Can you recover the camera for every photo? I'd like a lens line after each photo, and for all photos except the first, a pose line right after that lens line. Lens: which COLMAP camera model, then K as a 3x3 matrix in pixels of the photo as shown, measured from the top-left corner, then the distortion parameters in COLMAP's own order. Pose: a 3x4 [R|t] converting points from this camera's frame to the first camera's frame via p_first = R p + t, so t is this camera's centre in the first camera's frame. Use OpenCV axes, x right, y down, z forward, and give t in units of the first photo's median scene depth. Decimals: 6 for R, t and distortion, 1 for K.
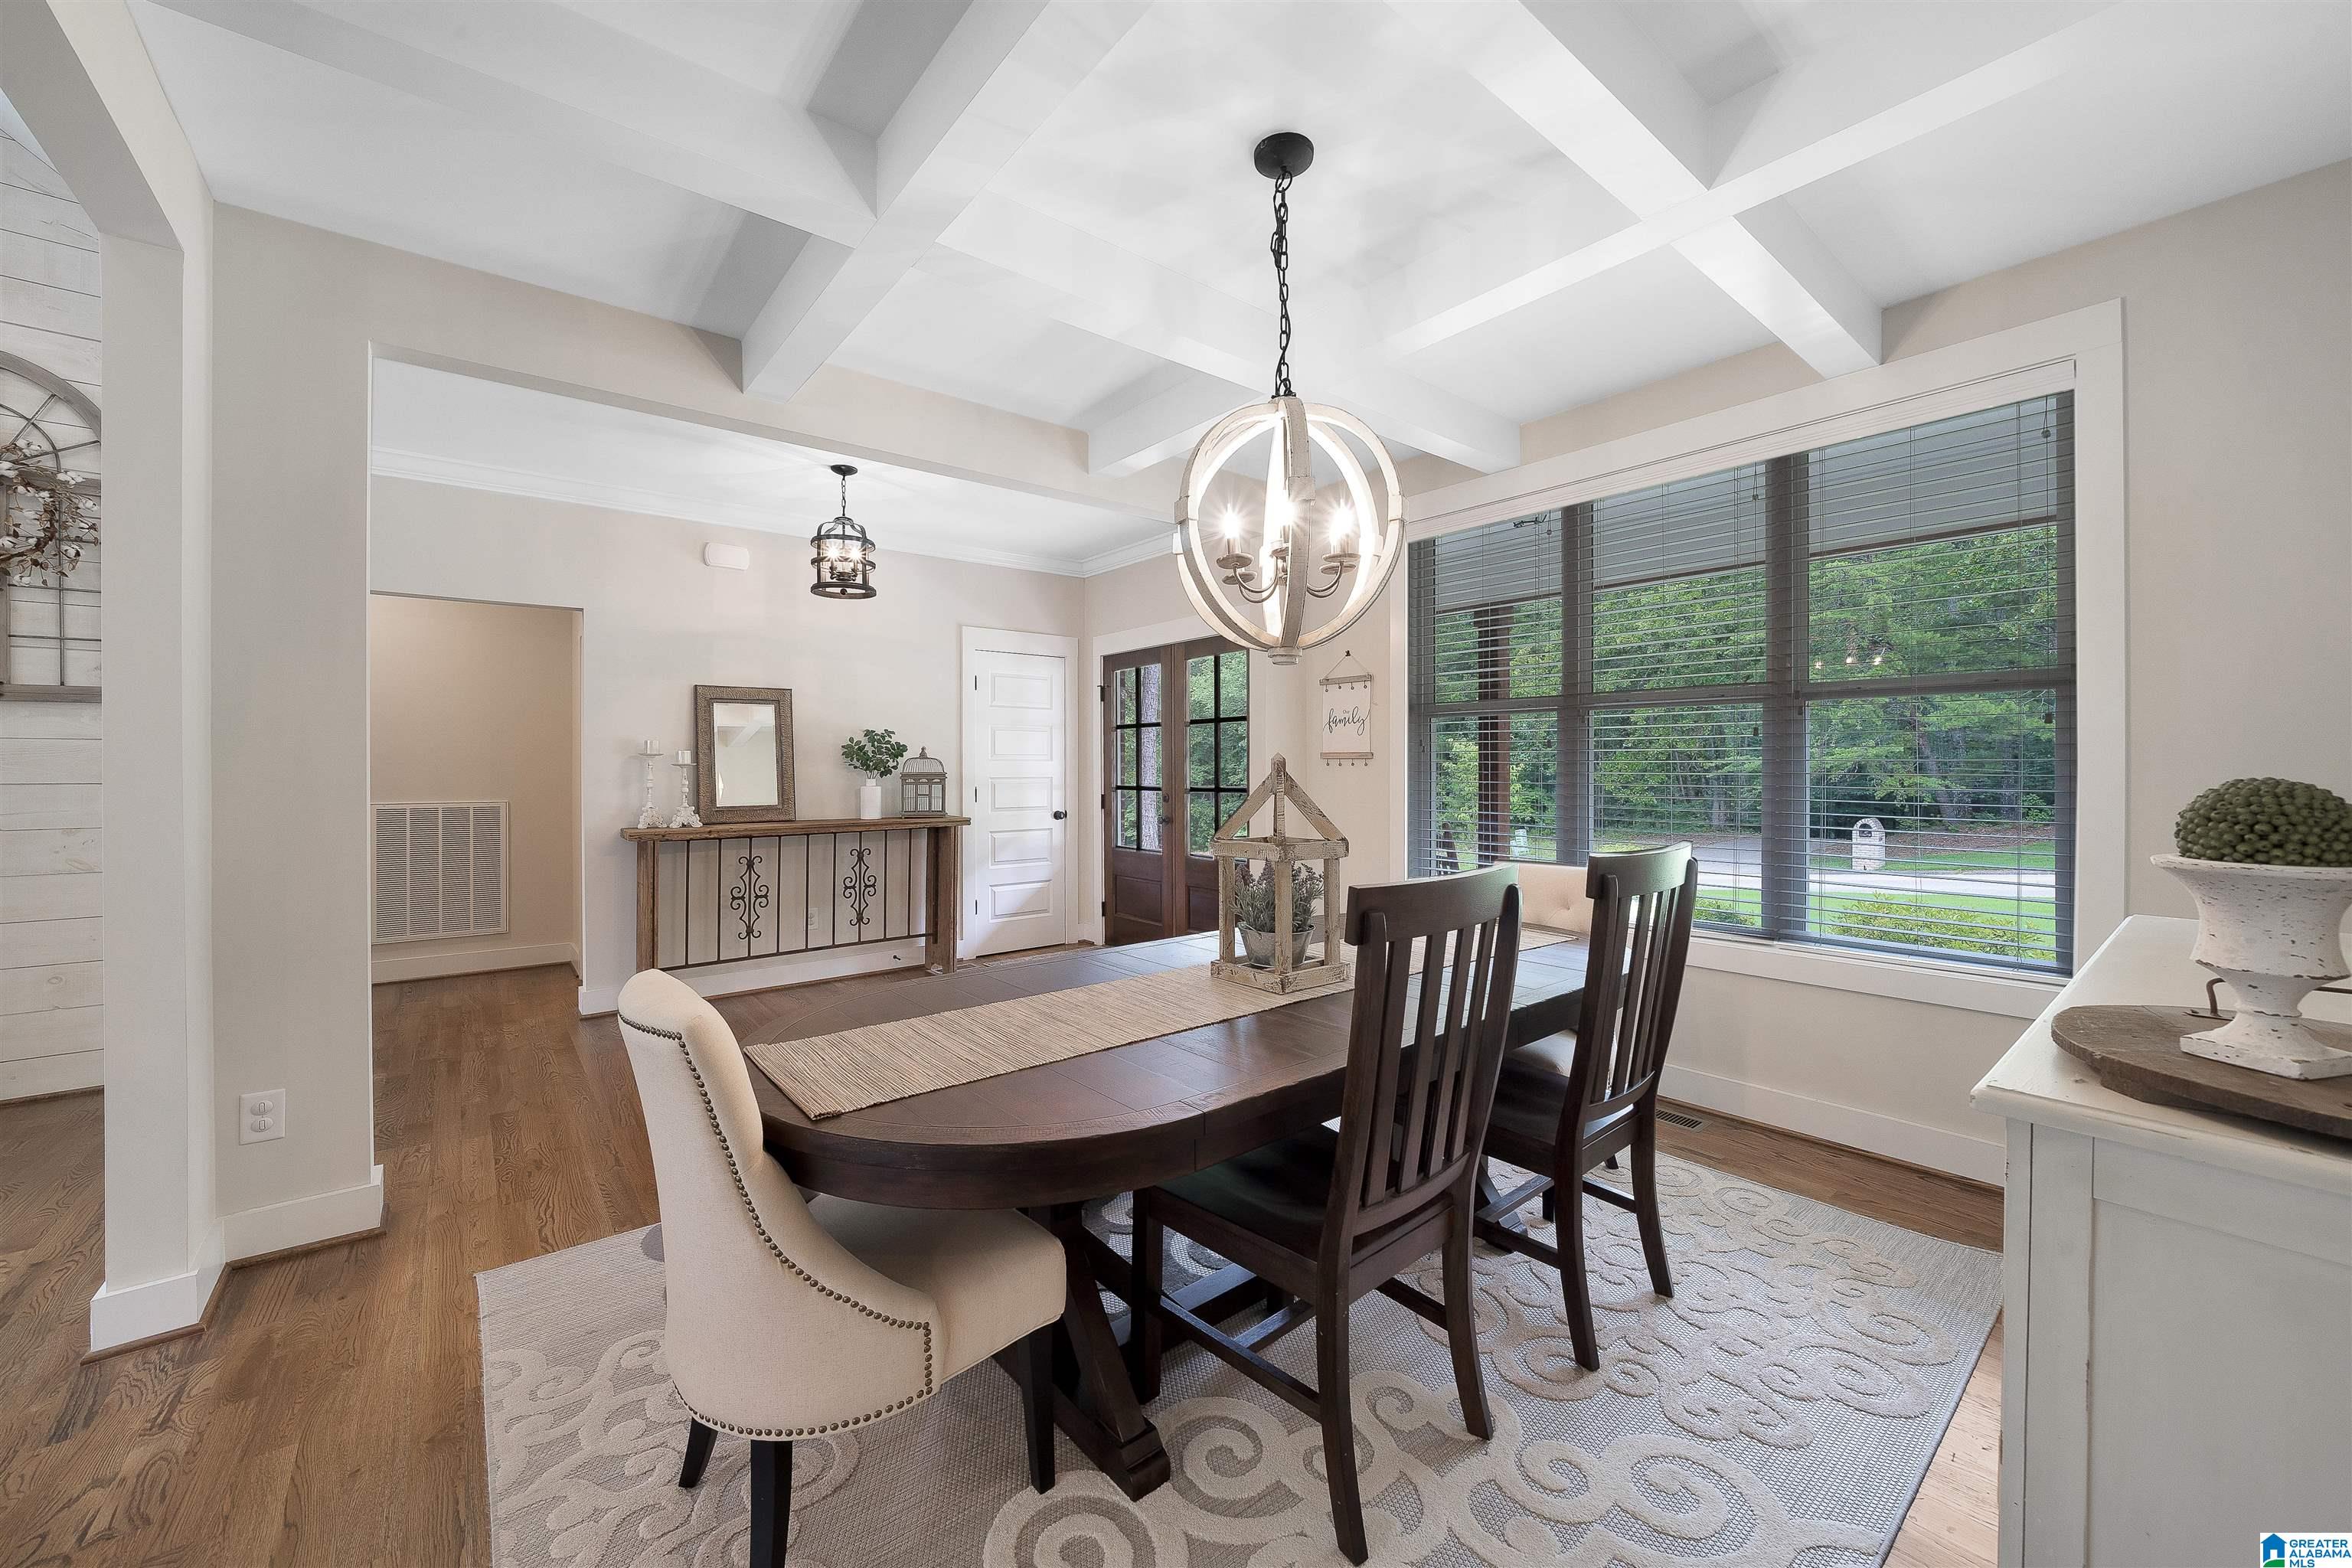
lens RADIAL K [[890.0, 0, 1169.0], [0, 890.0, 777.9], [0, 0, 1]] dist [-0.000184, -0.000021]
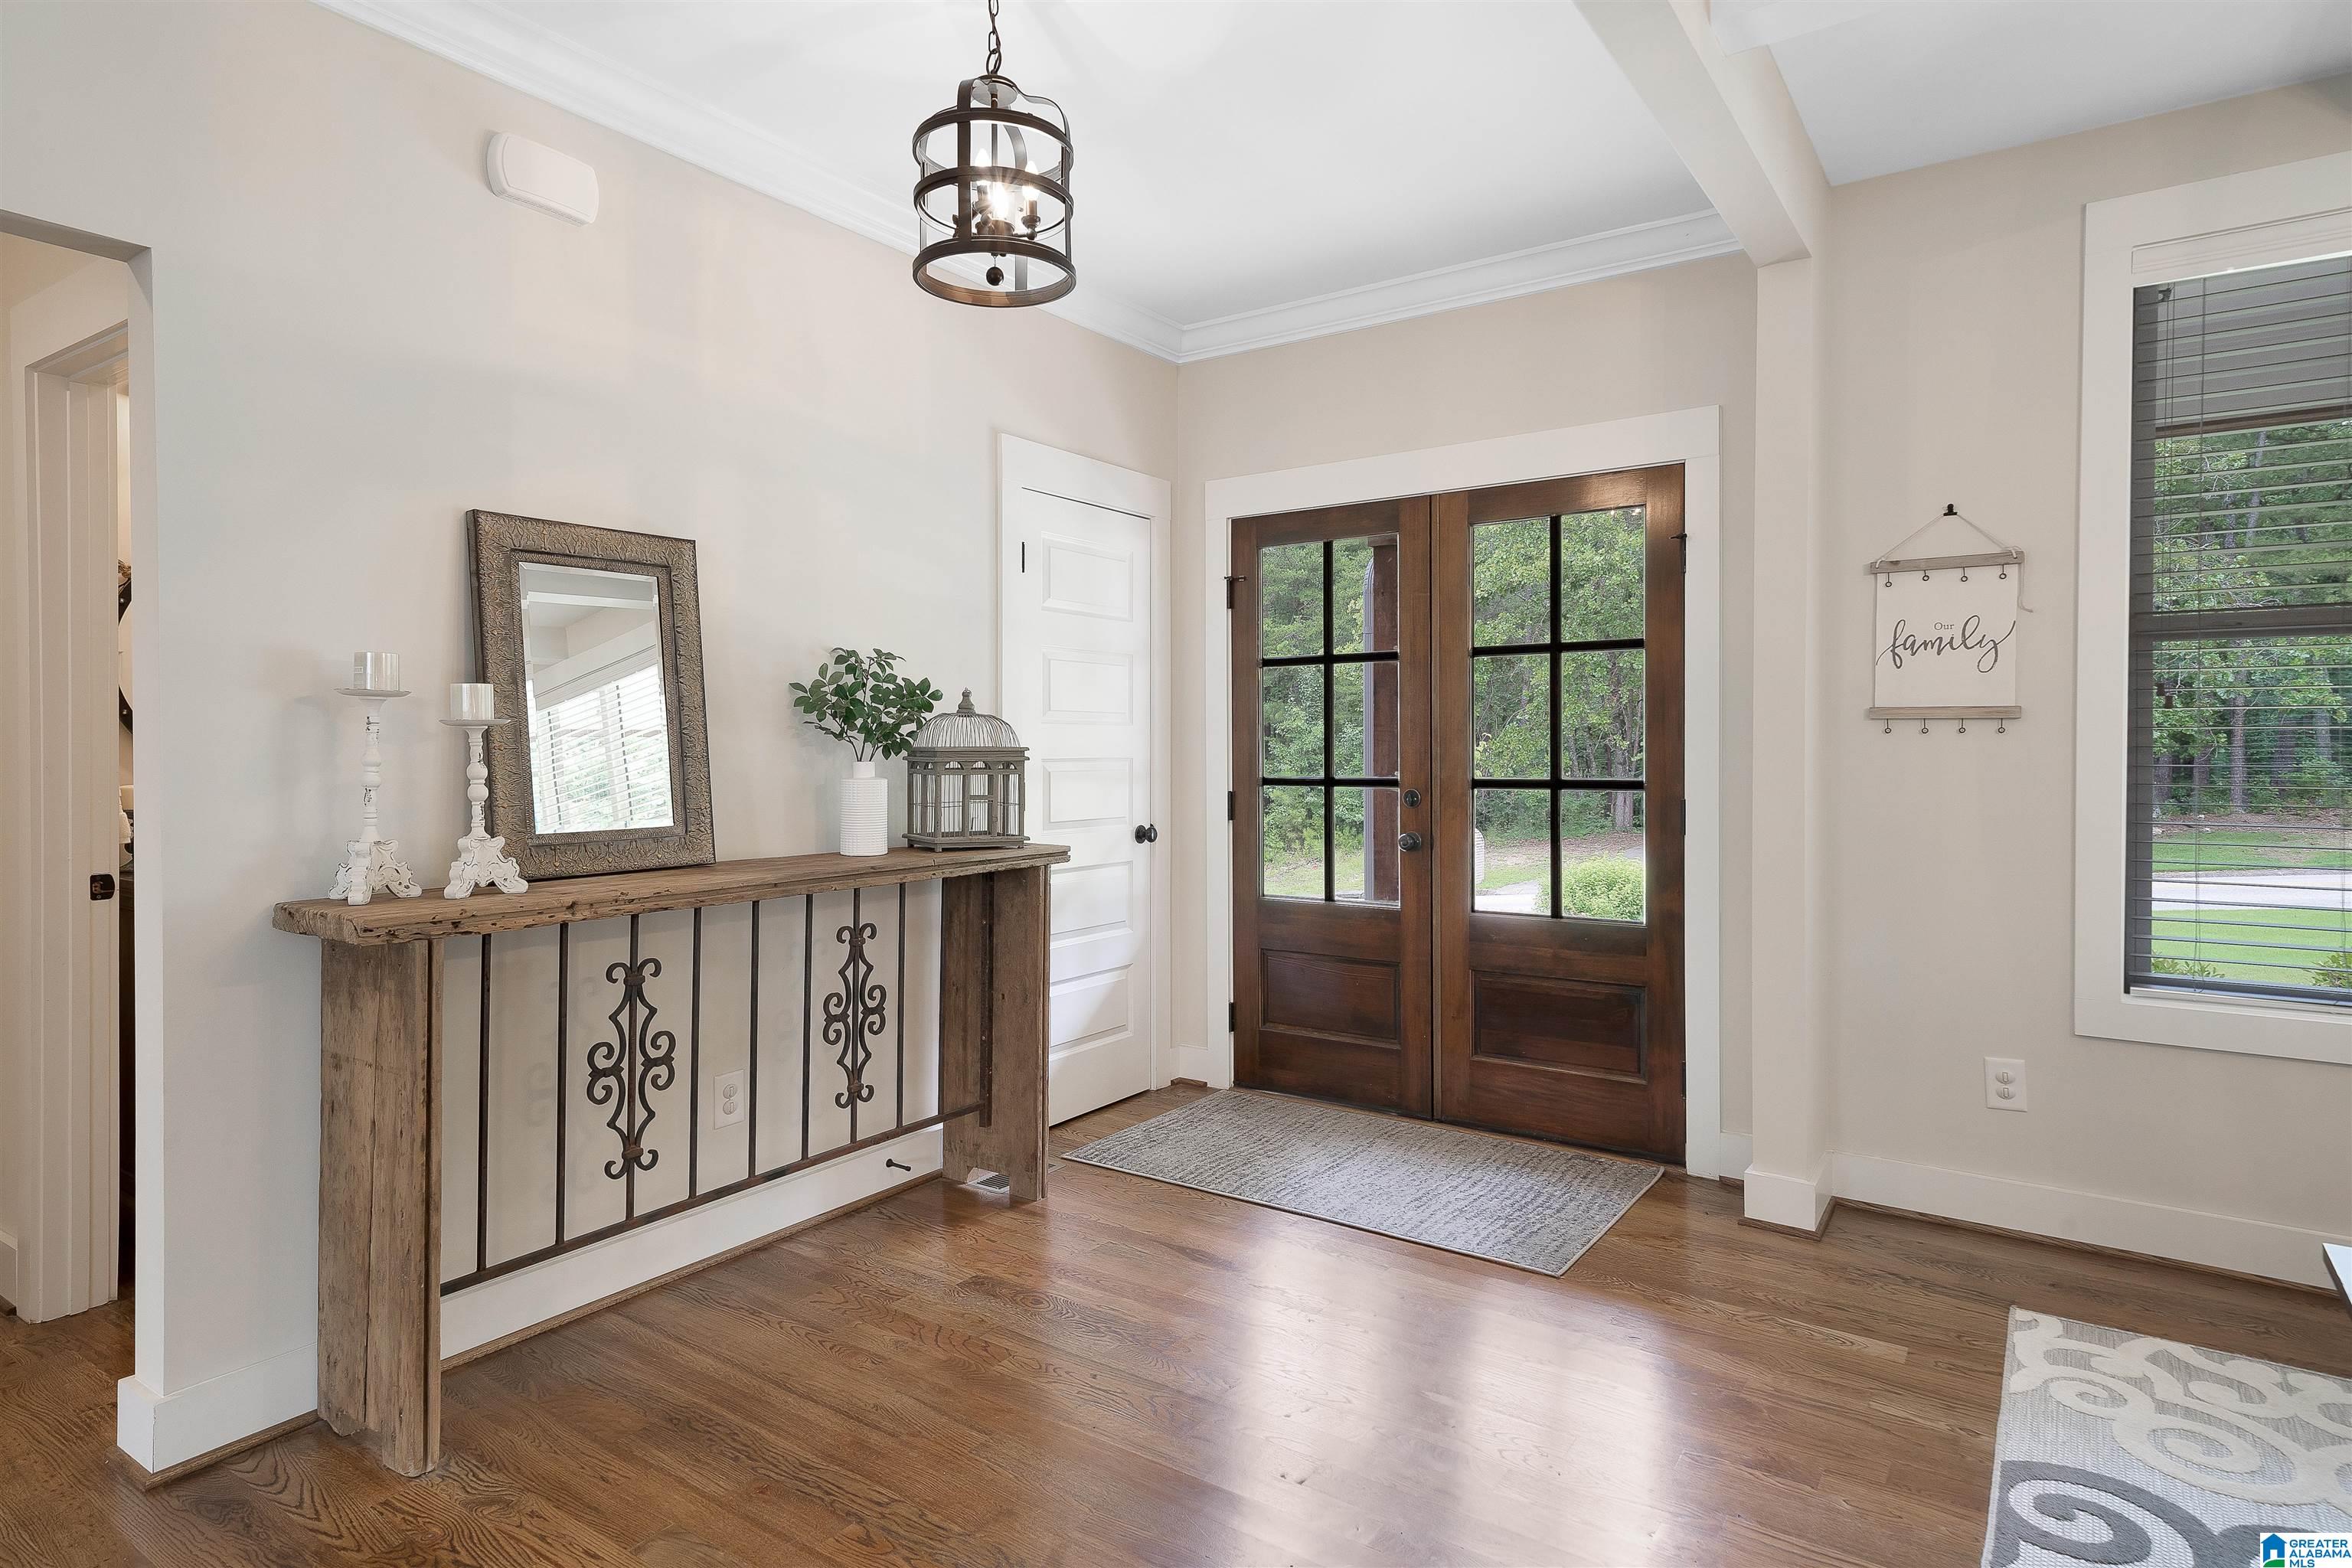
lens RADIAL K [[1277.5, 0, 1176.0], [0, 1277.5, 784.0], [0, 0, 1]] dist [0.016148, -0.000571]
pose [[0.957782, -0.007100, 0.287409, -0.366542], [0.002634, 0.999870, 0.015925, 0.002323], [-0.287484, -0.014496, 0.957676, 0.361637]]
